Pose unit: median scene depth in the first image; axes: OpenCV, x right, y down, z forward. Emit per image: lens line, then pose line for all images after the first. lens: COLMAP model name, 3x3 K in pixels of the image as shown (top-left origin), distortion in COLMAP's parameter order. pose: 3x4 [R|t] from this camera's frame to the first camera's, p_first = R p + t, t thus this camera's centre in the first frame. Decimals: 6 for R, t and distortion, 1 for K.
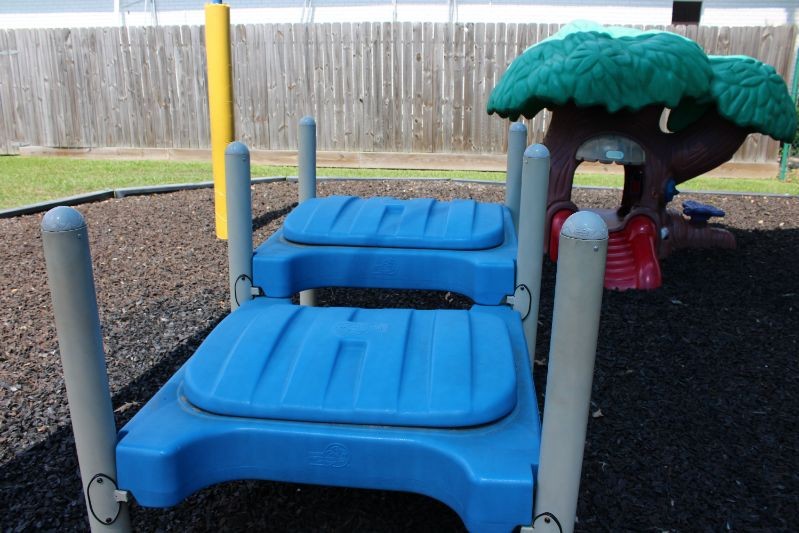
lens RADIAL K [[666.7, 0, 399.5], [0, 666.7, 266.5], [0, 0, 1]] dist [-0.158421, 0.138317]
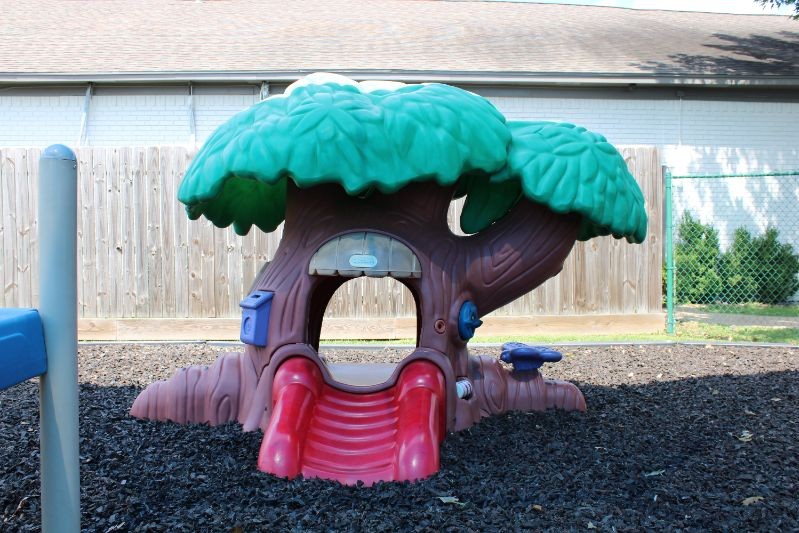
lens RADIAL K [[782.2, 0, 399.5], [0, 782.2, 266.5], [0, 0, 1]] dist [-0.117299, 0.008679]
pose [[0.984751, -0.012364, 0.173532, 0.230565], [0.058185, 0.963438, -0.261538, 0.027849], [-0.163954, 0.267647, 0.949465, 0.291933]]
